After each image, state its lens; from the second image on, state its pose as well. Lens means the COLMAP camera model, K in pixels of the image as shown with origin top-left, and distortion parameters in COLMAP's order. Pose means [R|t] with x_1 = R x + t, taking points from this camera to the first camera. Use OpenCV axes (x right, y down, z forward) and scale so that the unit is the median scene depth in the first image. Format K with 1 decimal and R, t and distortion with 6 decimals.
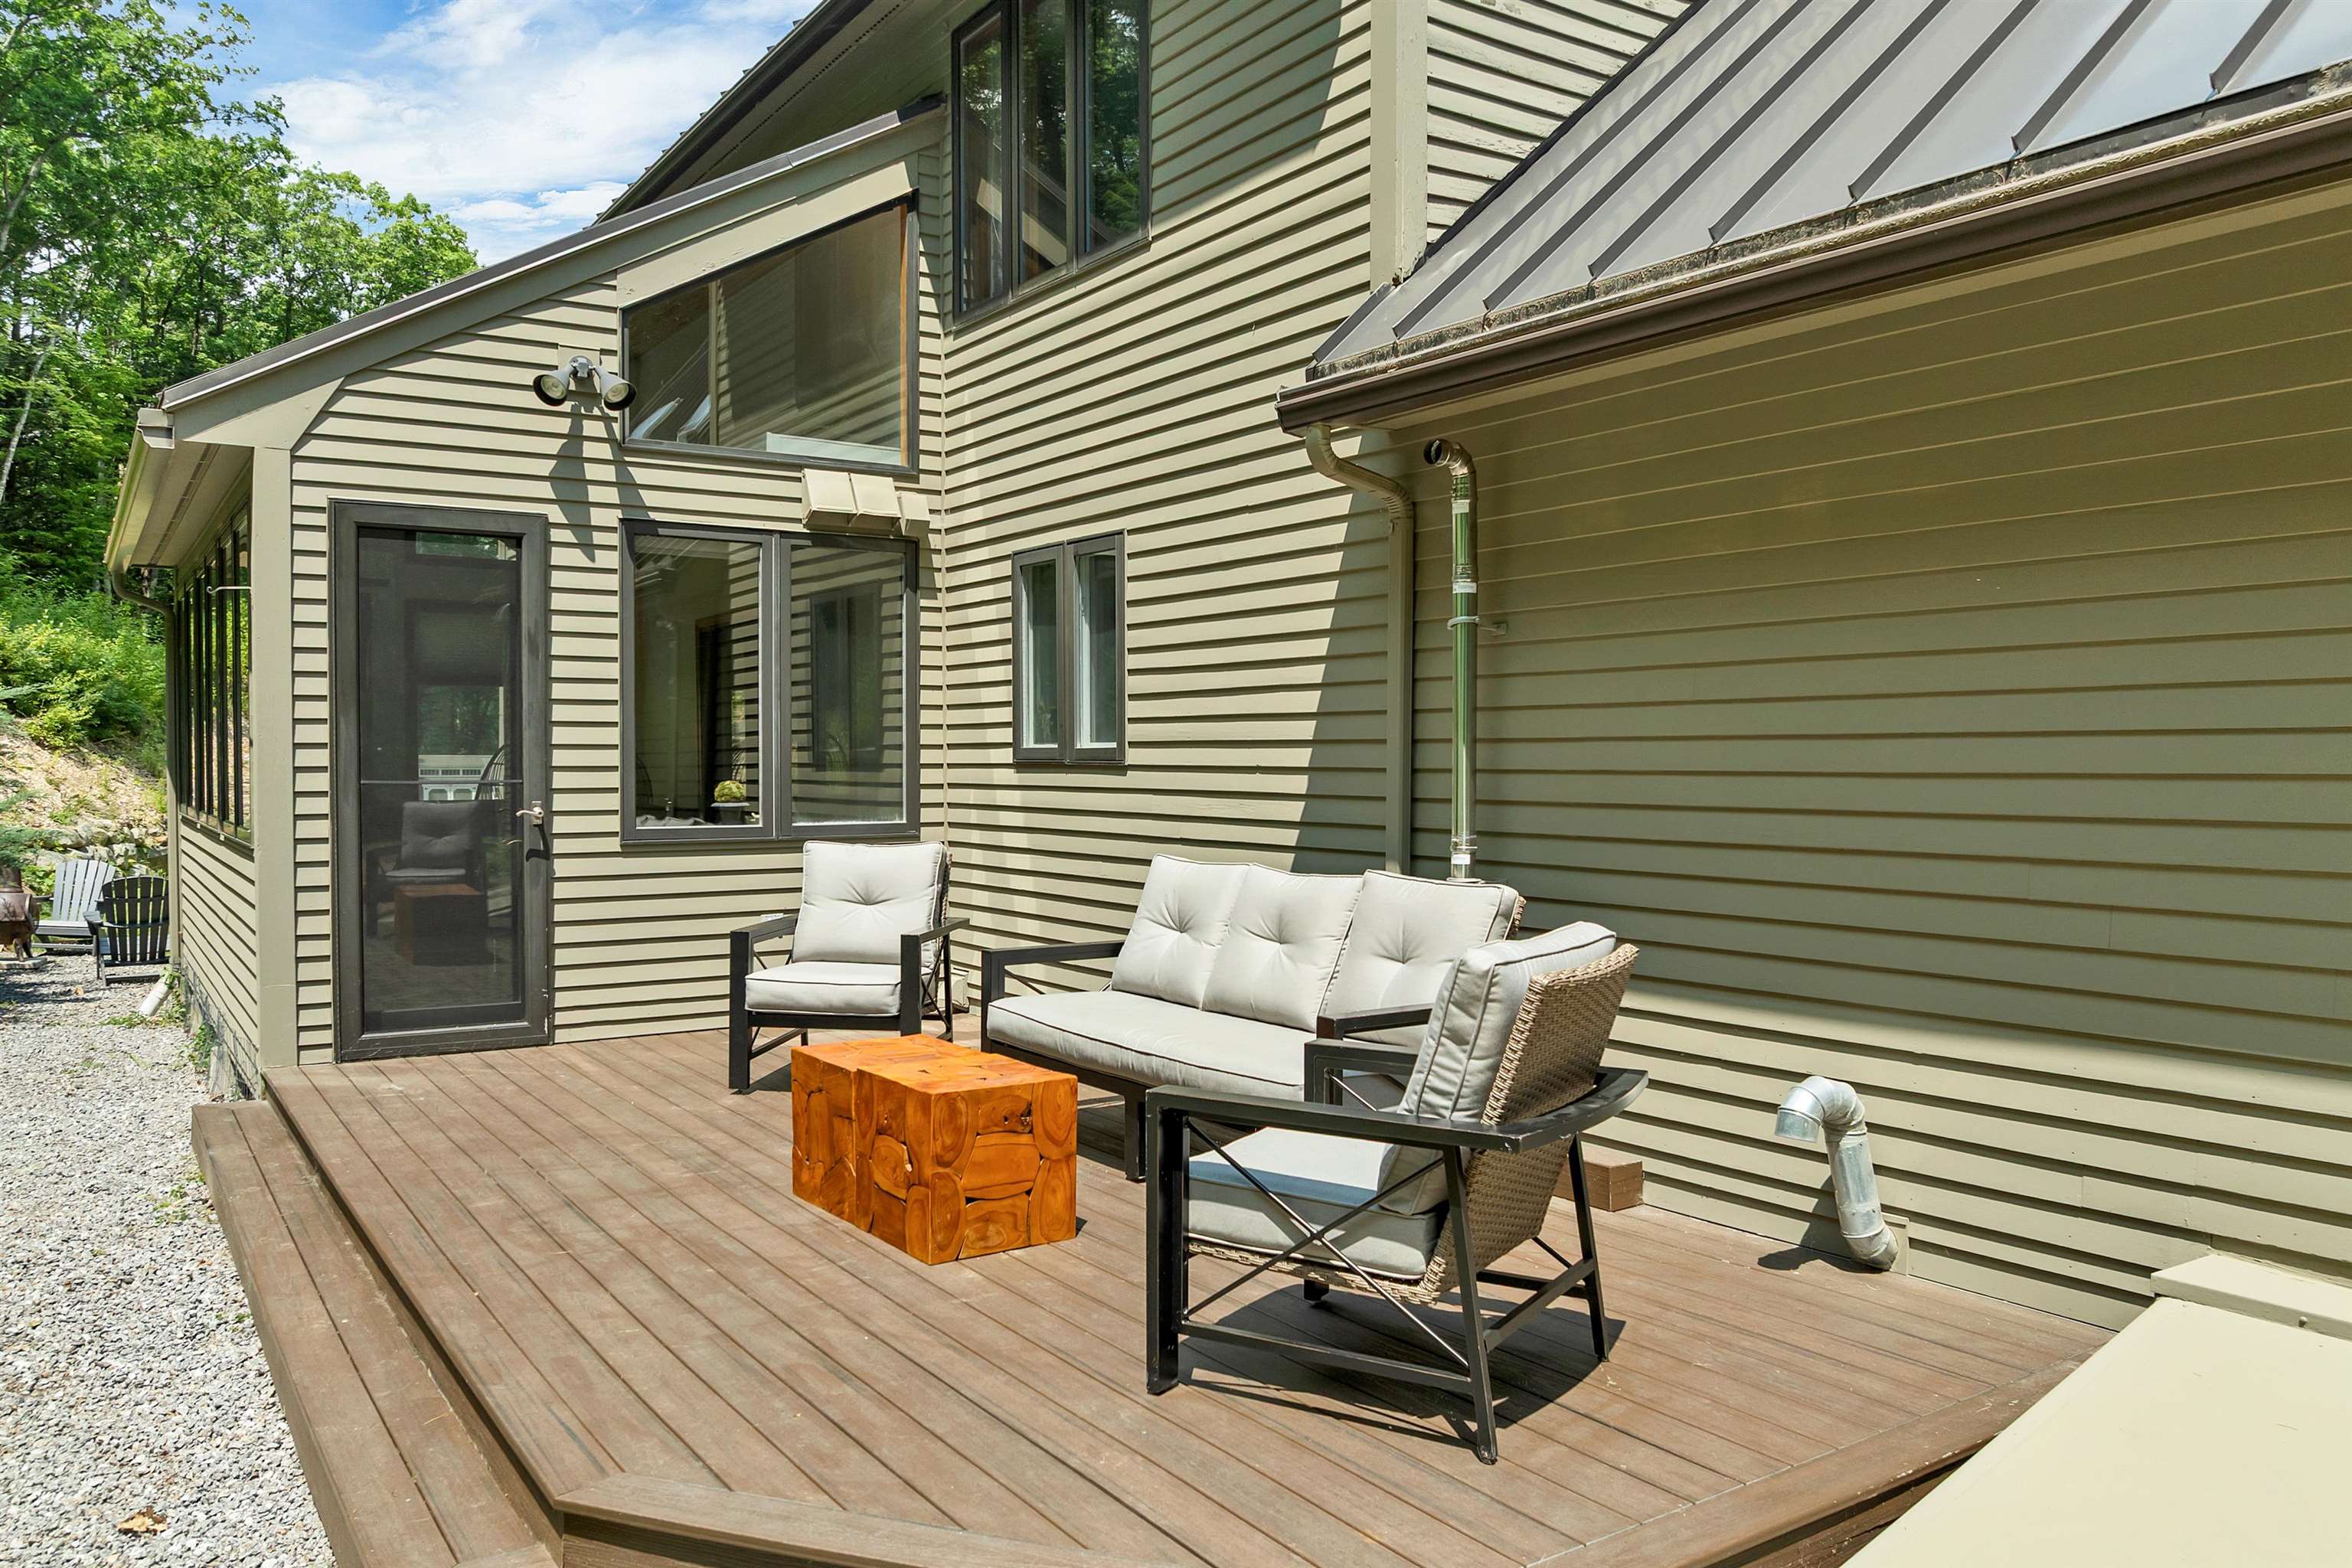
lens RADIAL K [[1711.4, 0, 1185.0], [0, 1711.4, 780.0], [0, 0, 1]] dist [-0.028025, -0.009244]
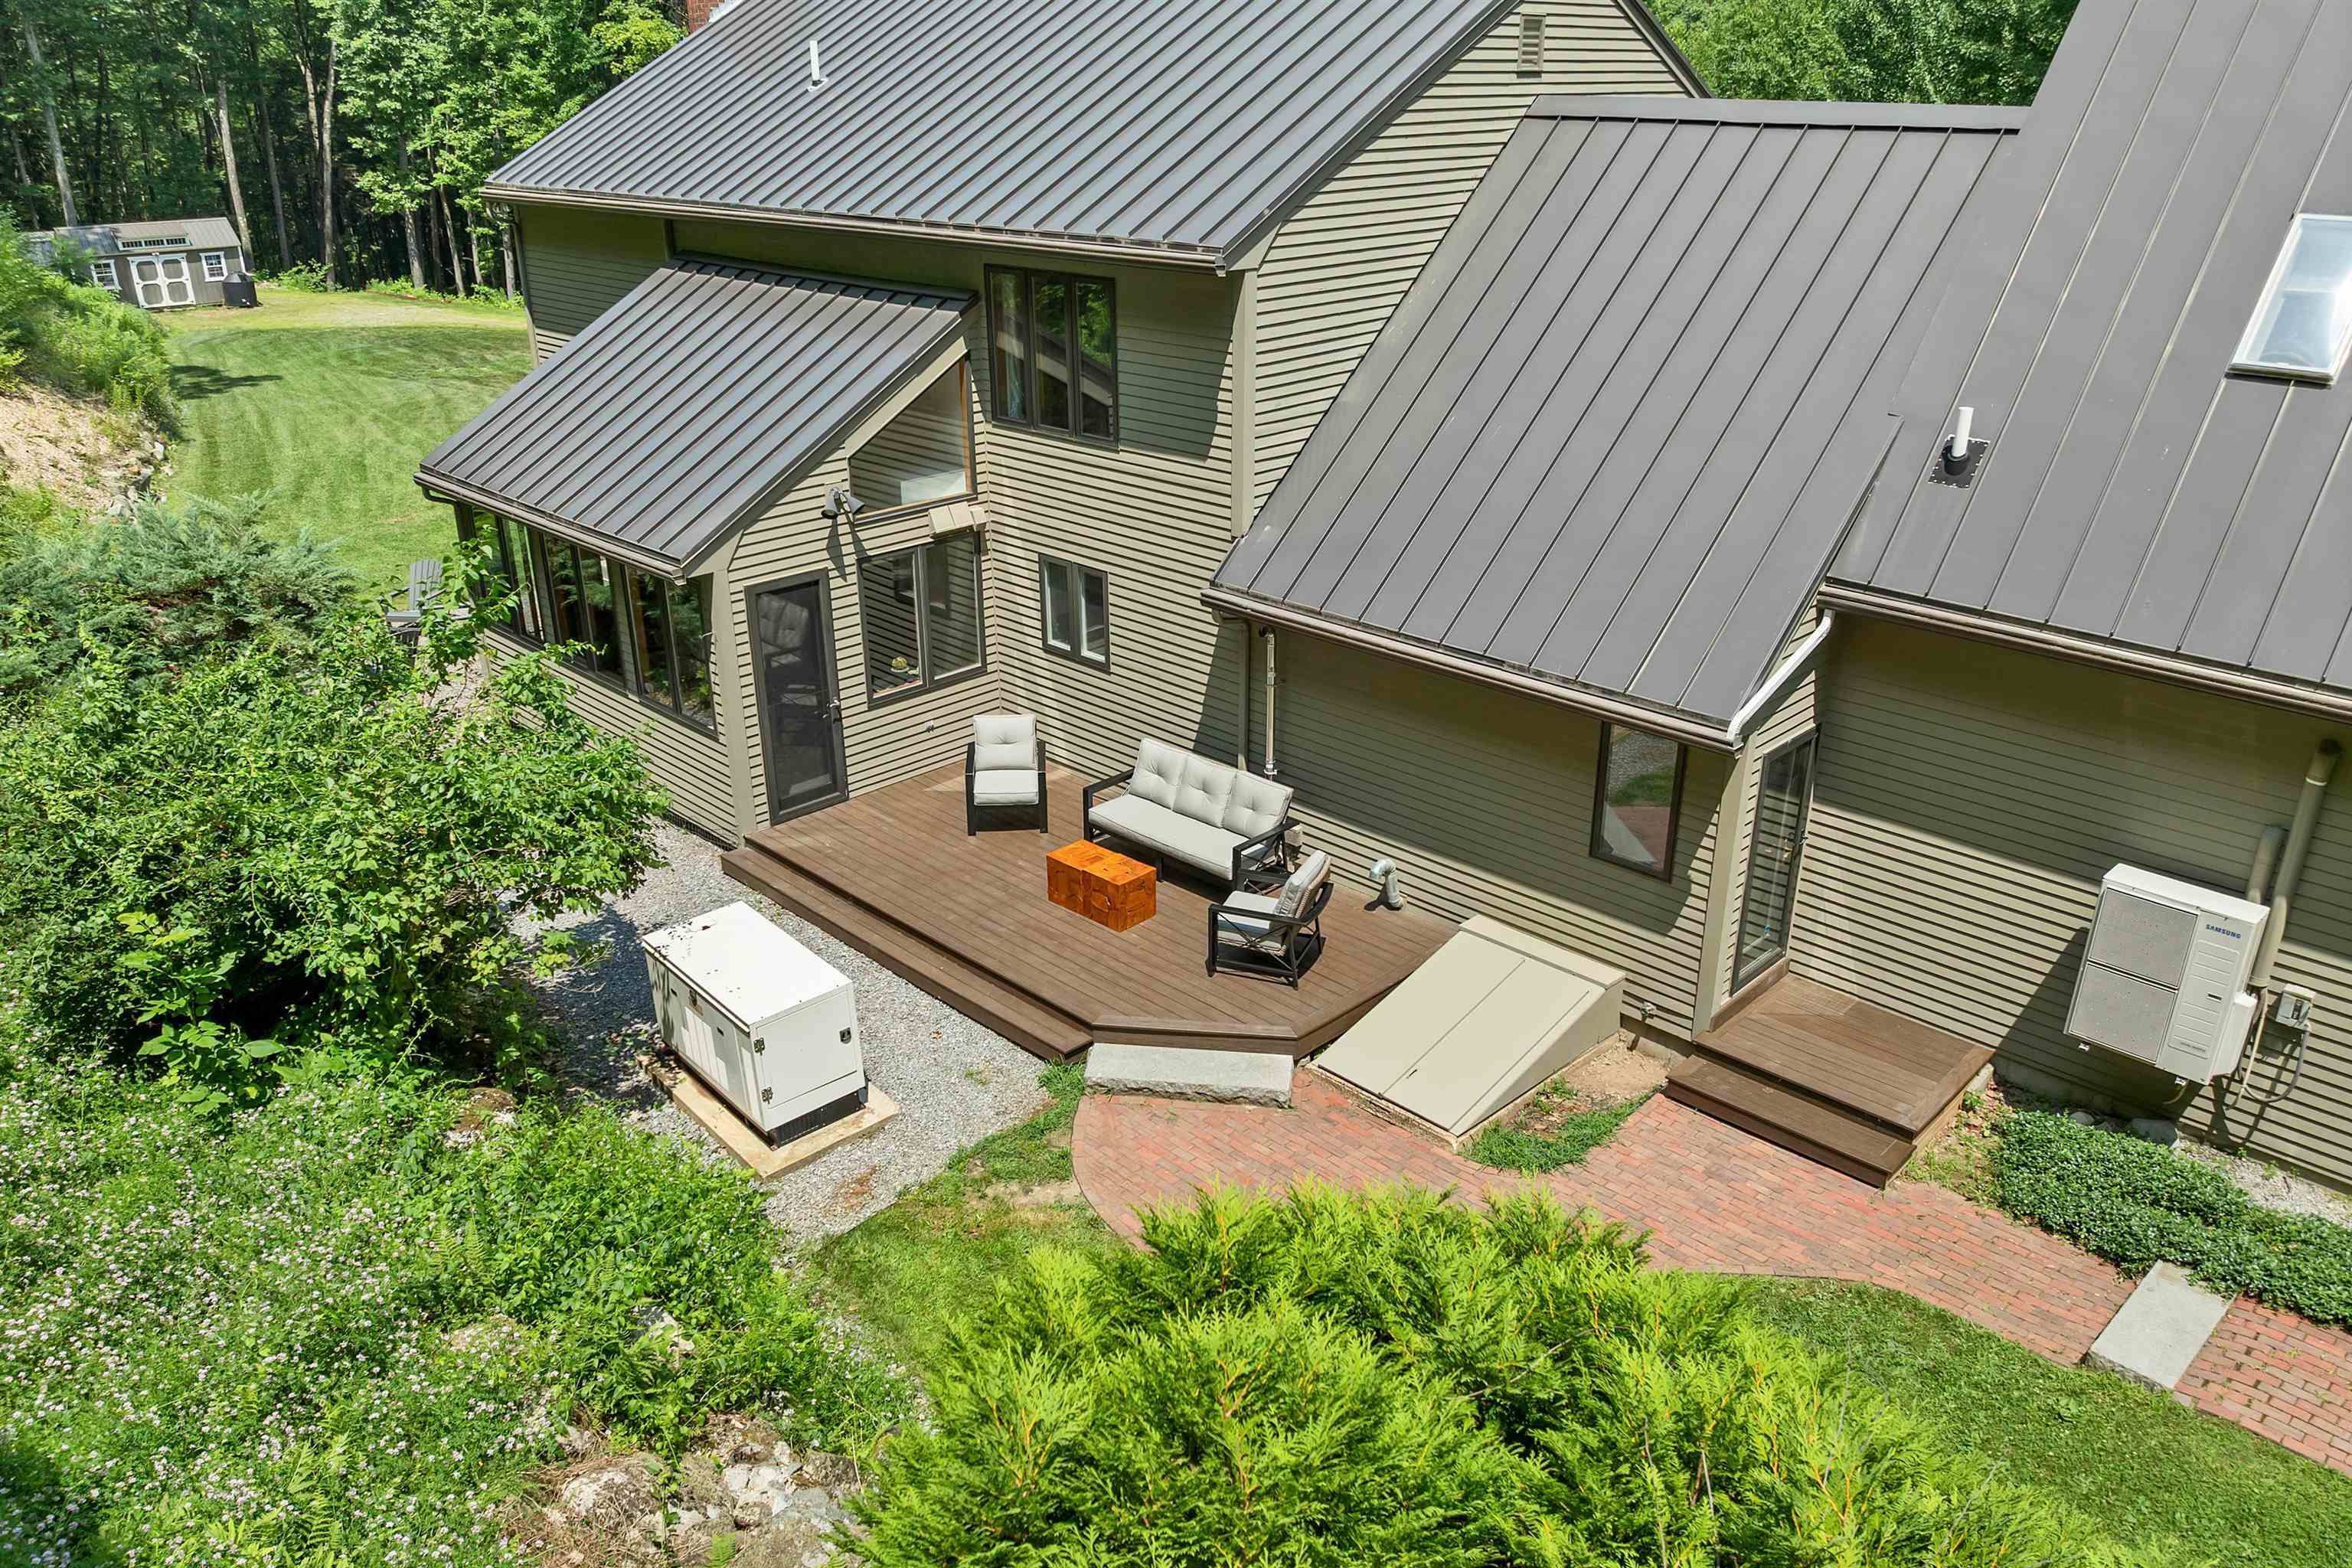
lens RADIAL K [[1711.4, 0, 1176.0], [0, 1711.4, 783.0], [0, 0, 1]] dist [-0.028025, -0.009244]
pose [[0.984009, -0.079250, 0.159515, -0.306317], [0.014860, 0.928968, 0.369863, -0.672279], [-0.177496, -0.361578, 0.915290, -1.081878]]
